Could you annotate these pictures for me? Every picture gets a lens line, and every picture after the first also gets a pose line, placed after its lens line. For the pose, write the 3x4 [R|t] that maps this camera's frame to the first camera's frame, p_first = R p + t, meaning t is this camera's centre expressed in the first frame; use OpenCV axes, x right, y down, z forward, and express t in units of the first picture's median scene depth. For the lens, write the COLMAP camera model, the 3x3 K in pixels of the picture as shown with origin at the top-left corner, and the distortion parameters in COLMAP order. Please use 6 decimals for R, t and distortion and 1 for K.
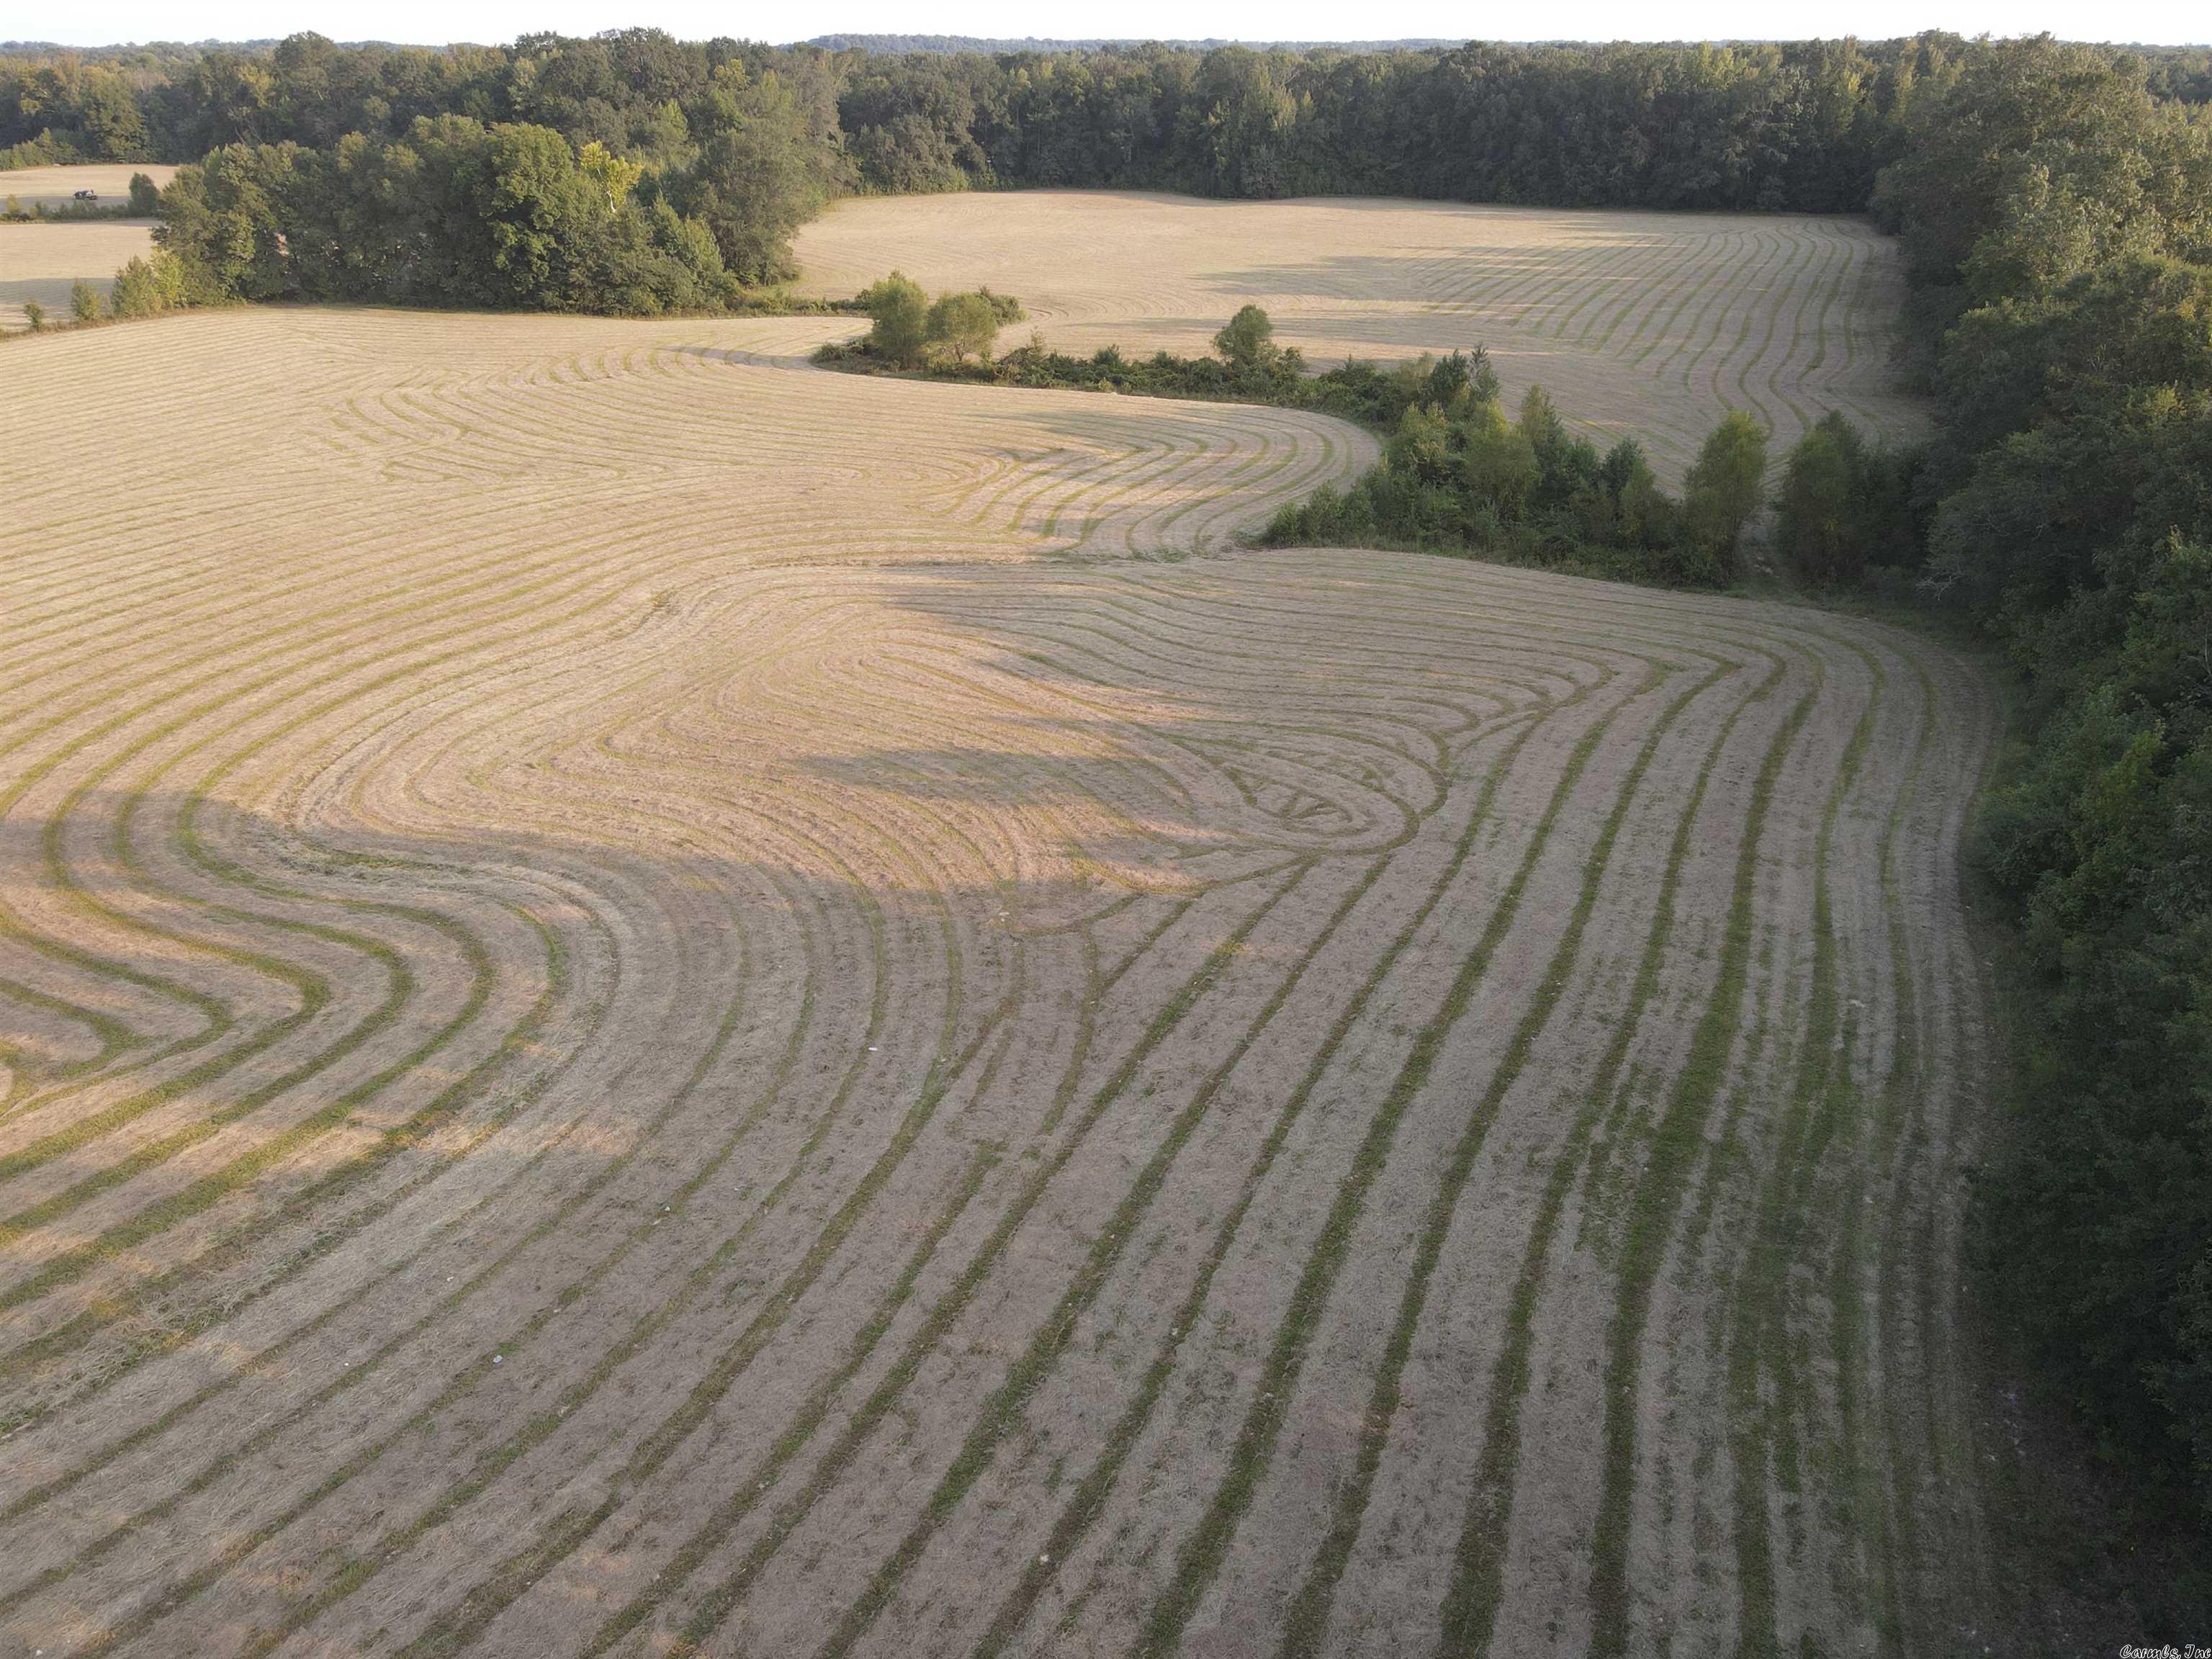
lens RADIAL K [[1601.2, 0, 1106.2], [0, 1601.2, 823.9], [0, 0, 1]] dist [-0.004537, 0.044161]
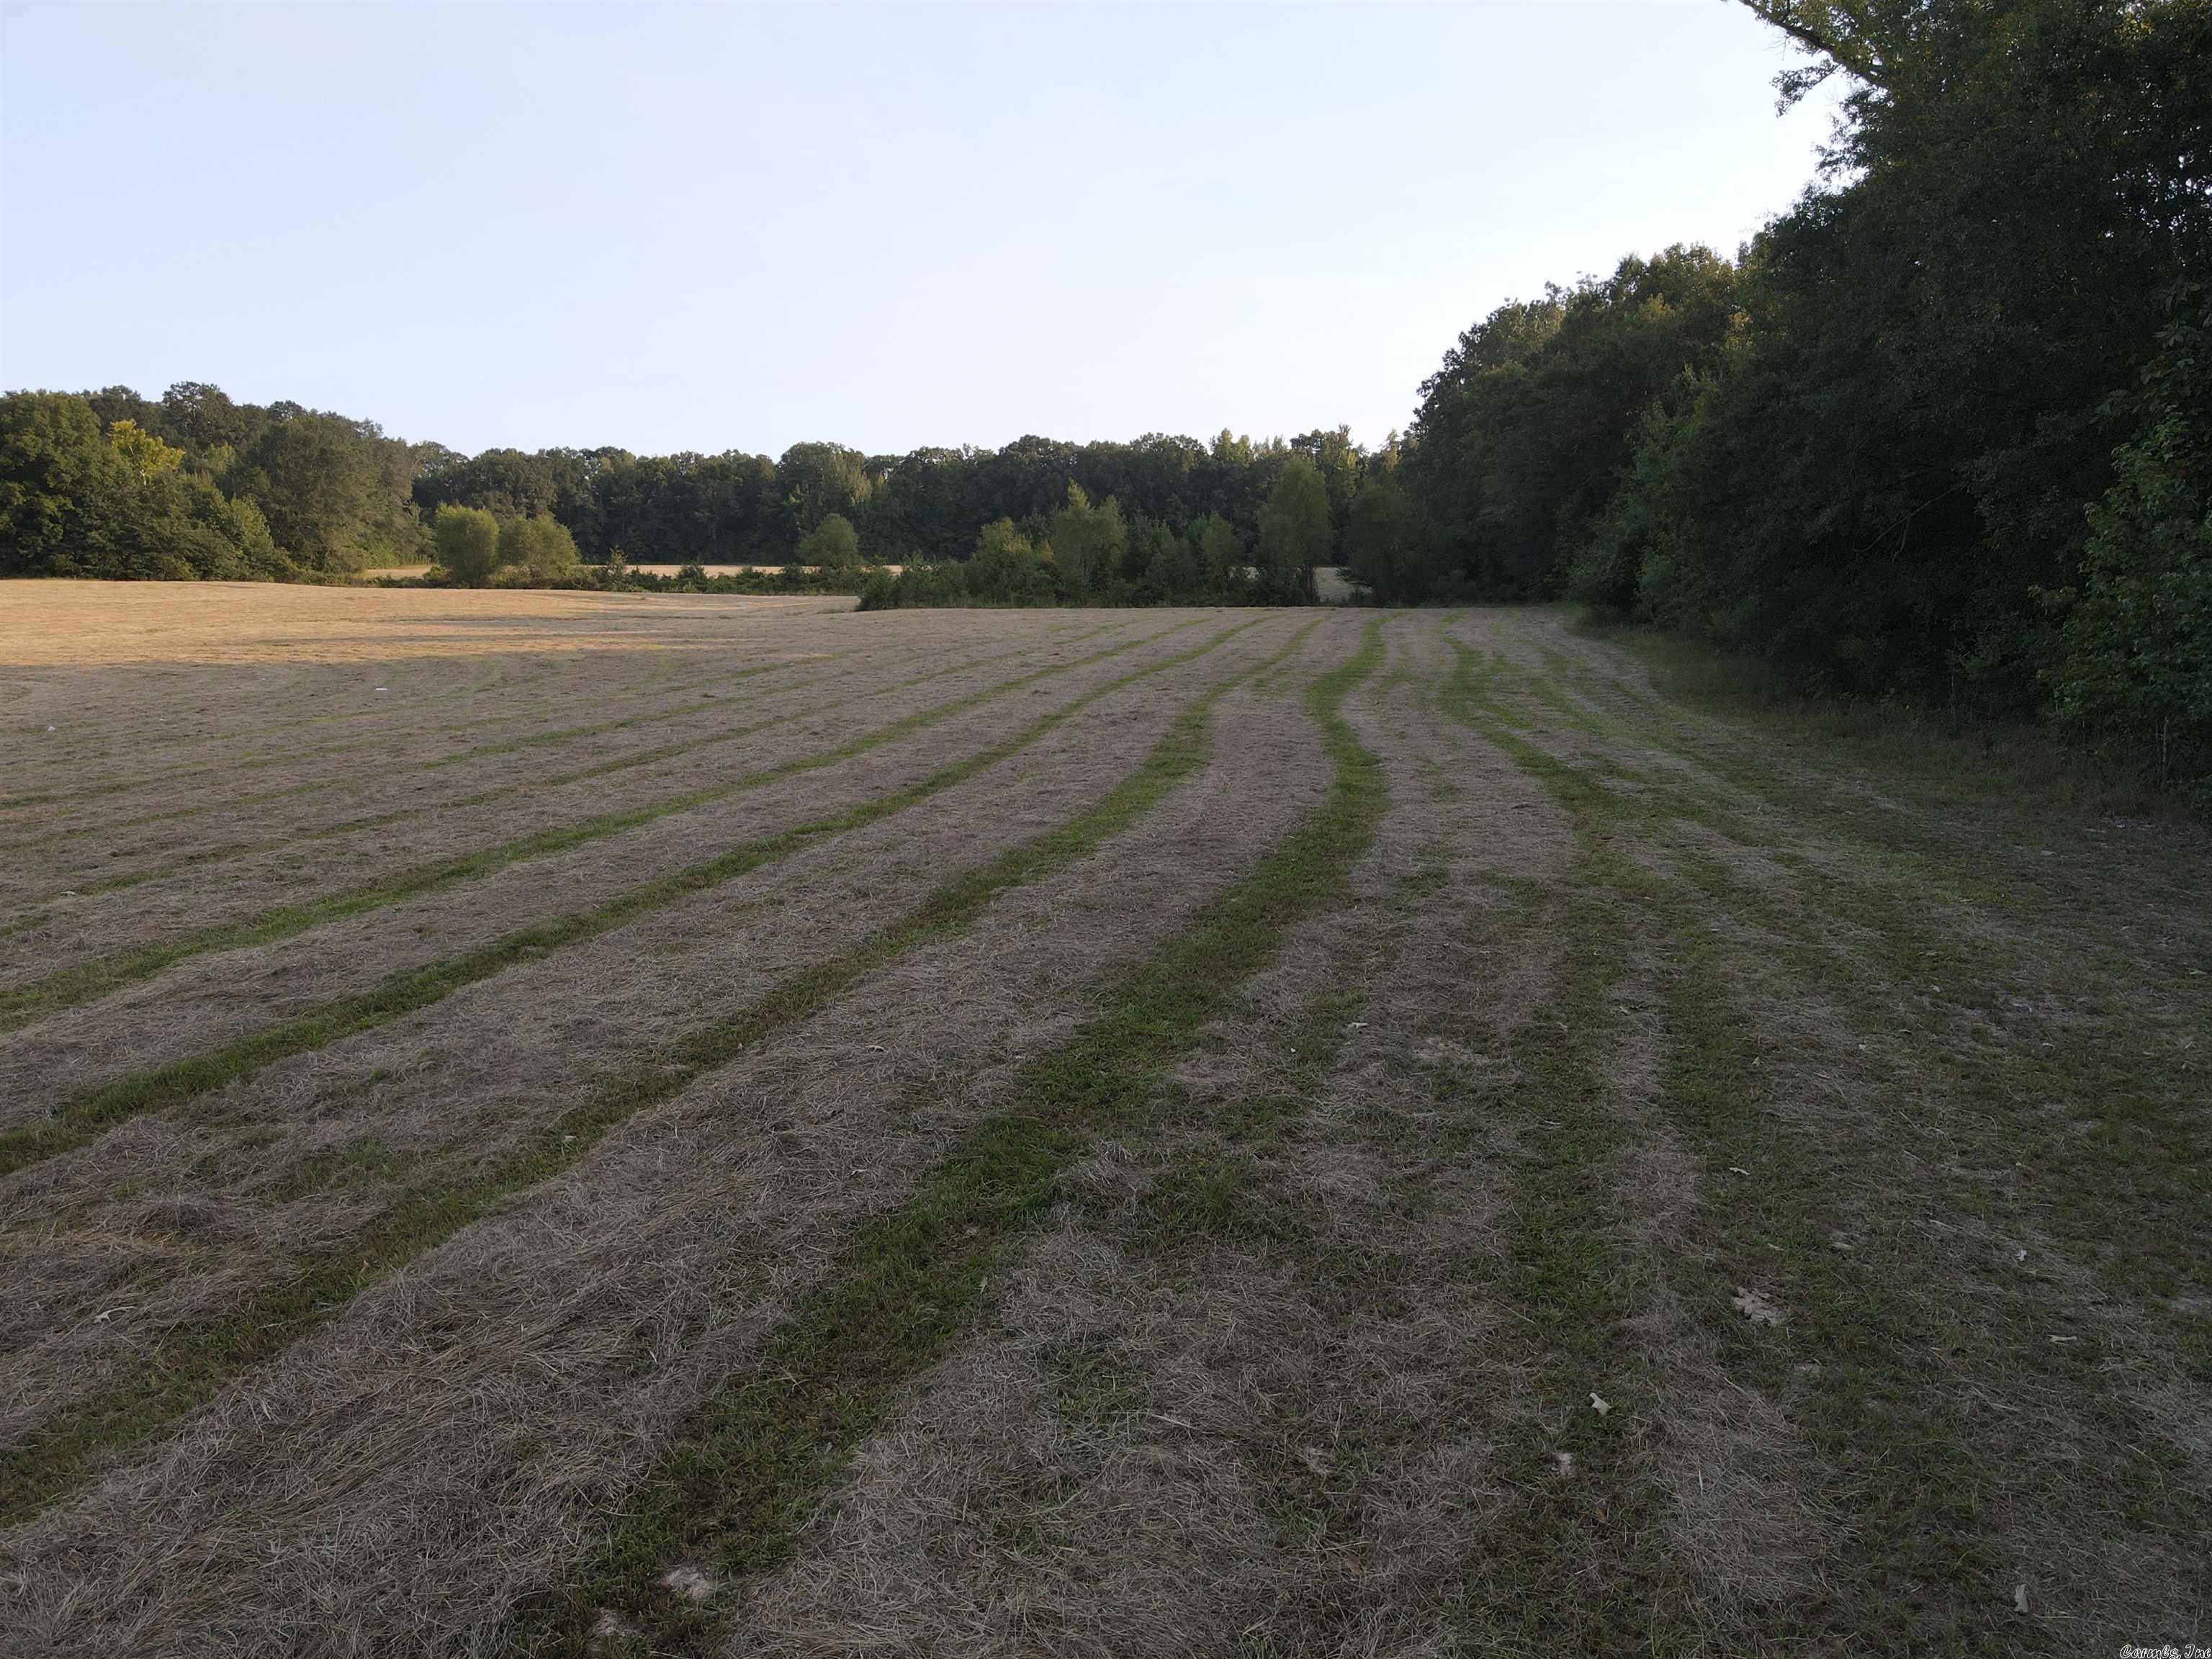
lens RADIAL K [[1599.5, 0, 1108.3], [0, 1599.5, 820.0], [0, 0, 1]] dist [-0.005257, 0.025716]
pose [[0.968925, -0.044444, 0.243327, 0.001918], [0.112344, 0.955480, -0.272831, 0.105939], [-0.220368, 0.291690, 0.930782, 0.047637]]
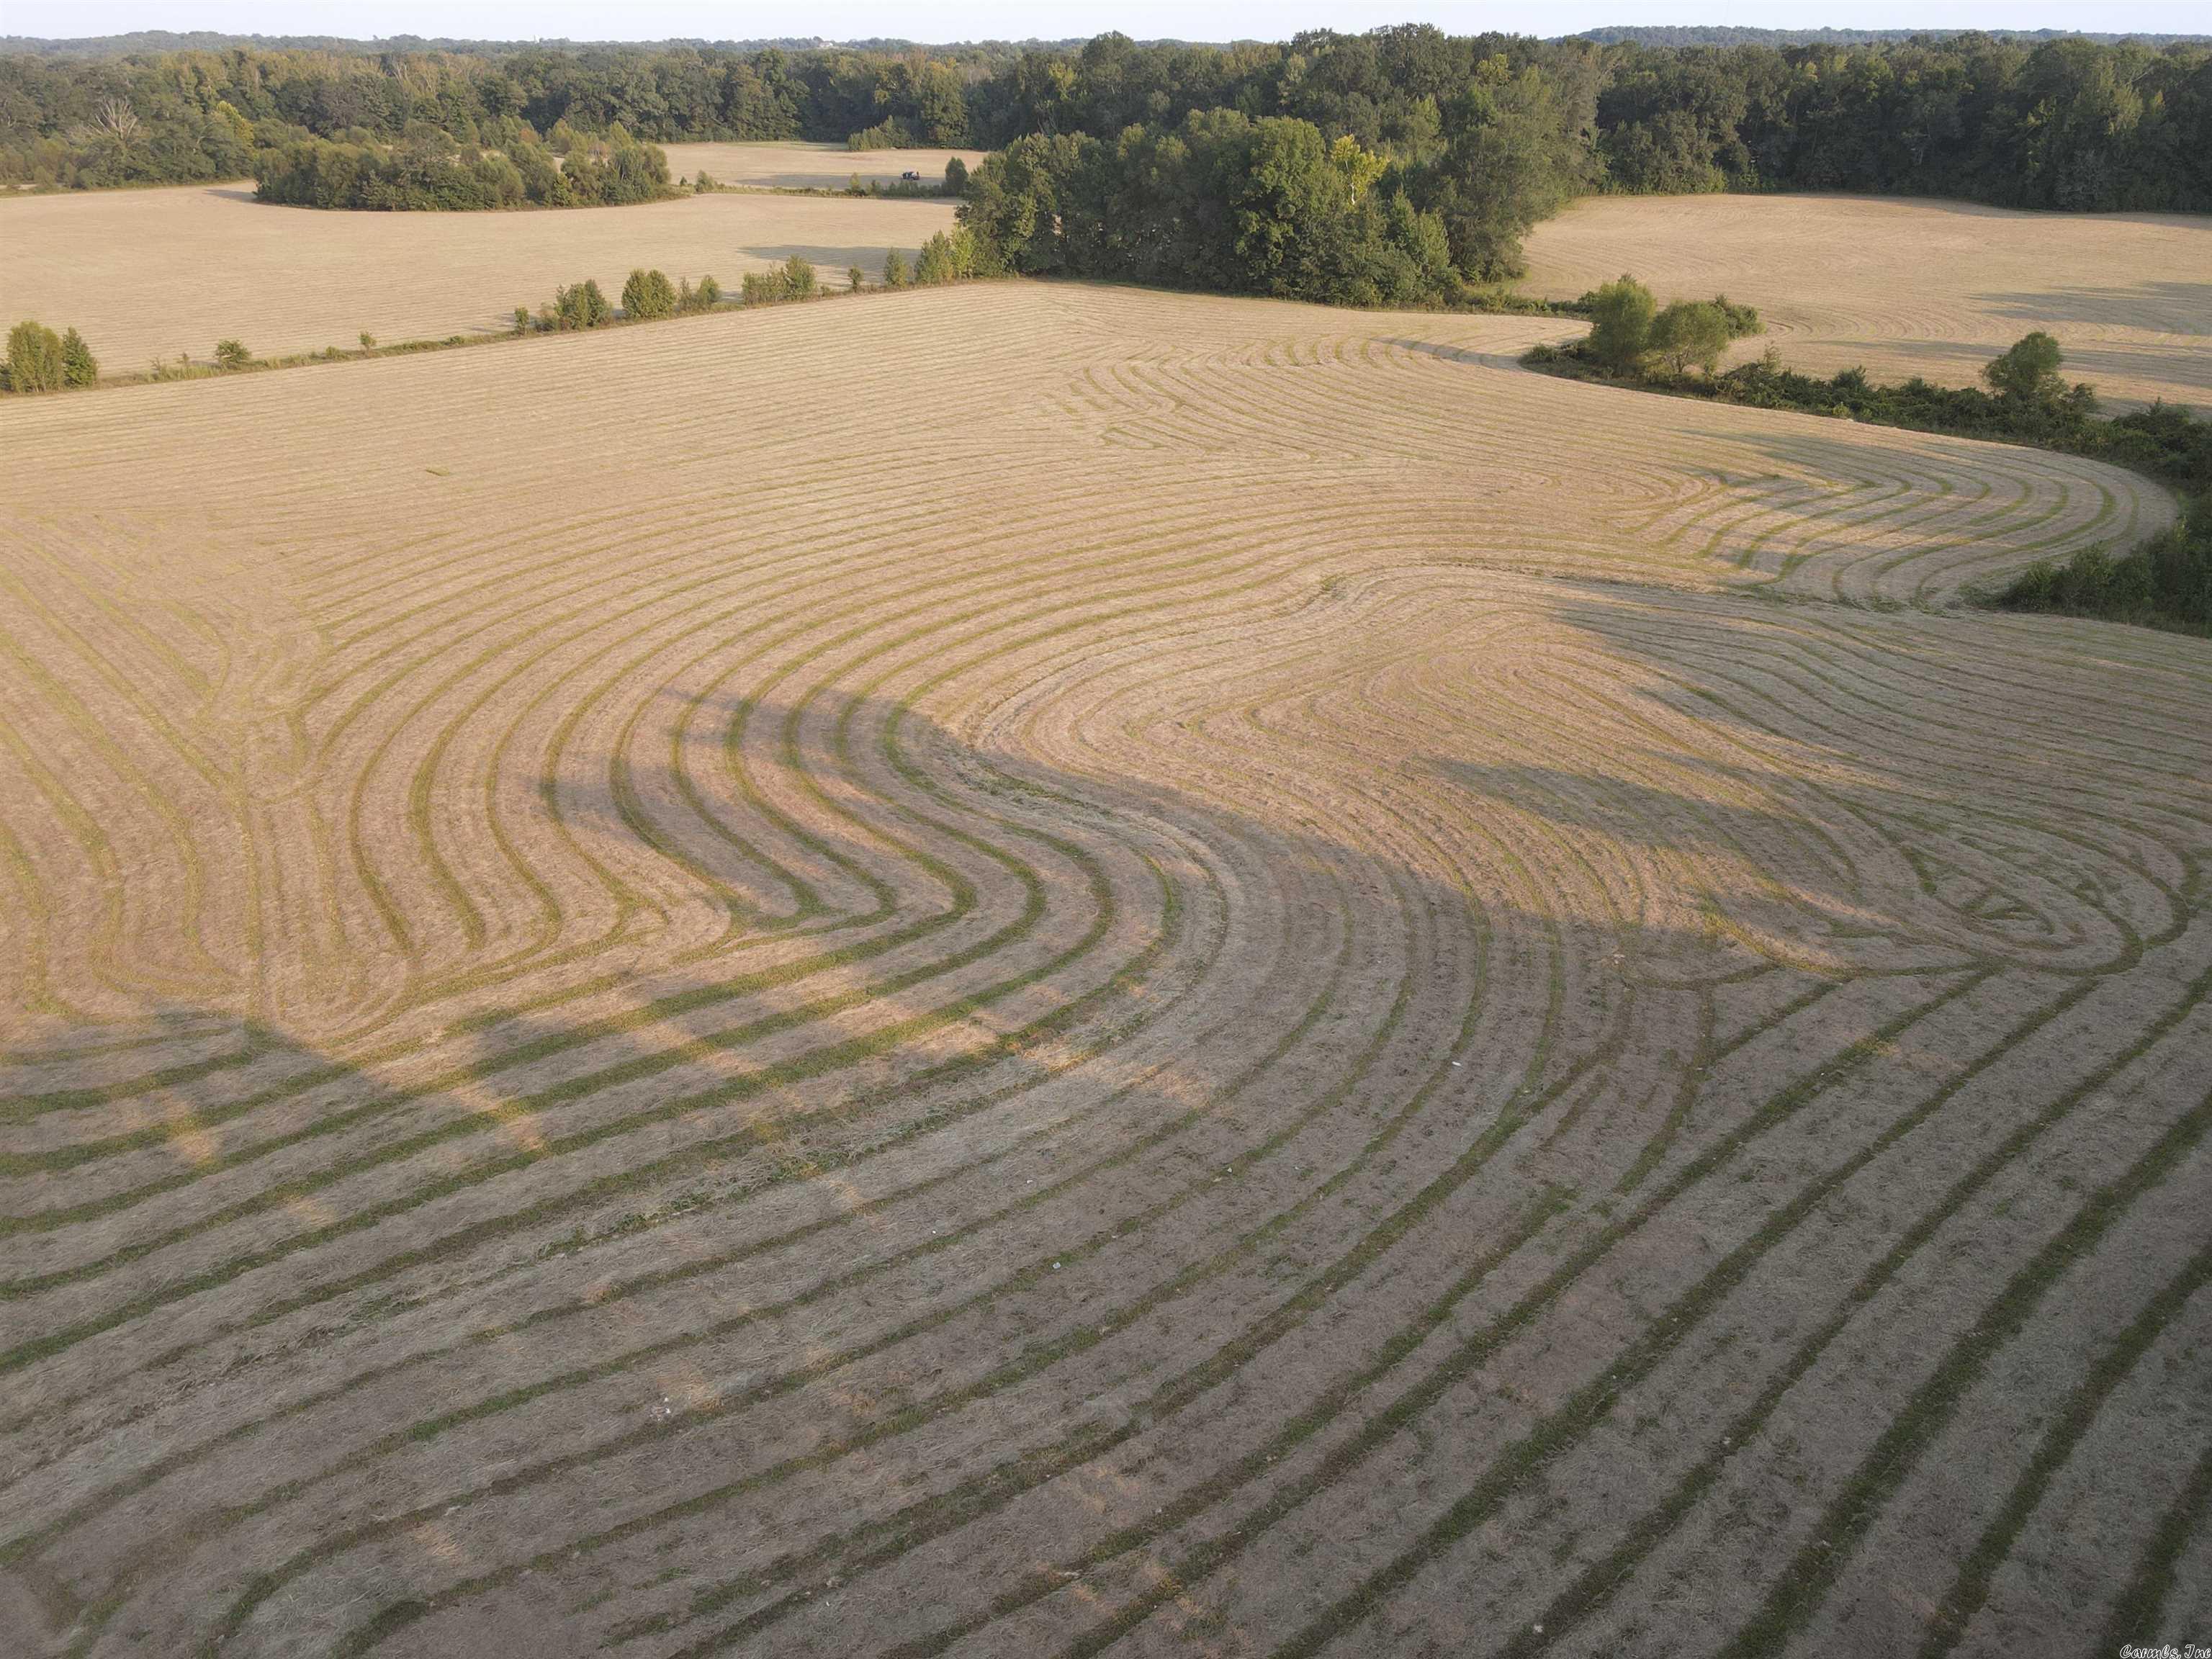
lens RADIAL K [[1599.5, 0, 1108.3], [0, 1599.5, 820.0], [0, 0, 1]] dist [-0.005257, 0.025716]
pose [[0.911383, 0.174249, -0.372851, -0.000634], [-0.175255, 0.984019, 0.031487, 0.000220], [0.372379, 0.036647, 0.927357, 0.008601]]
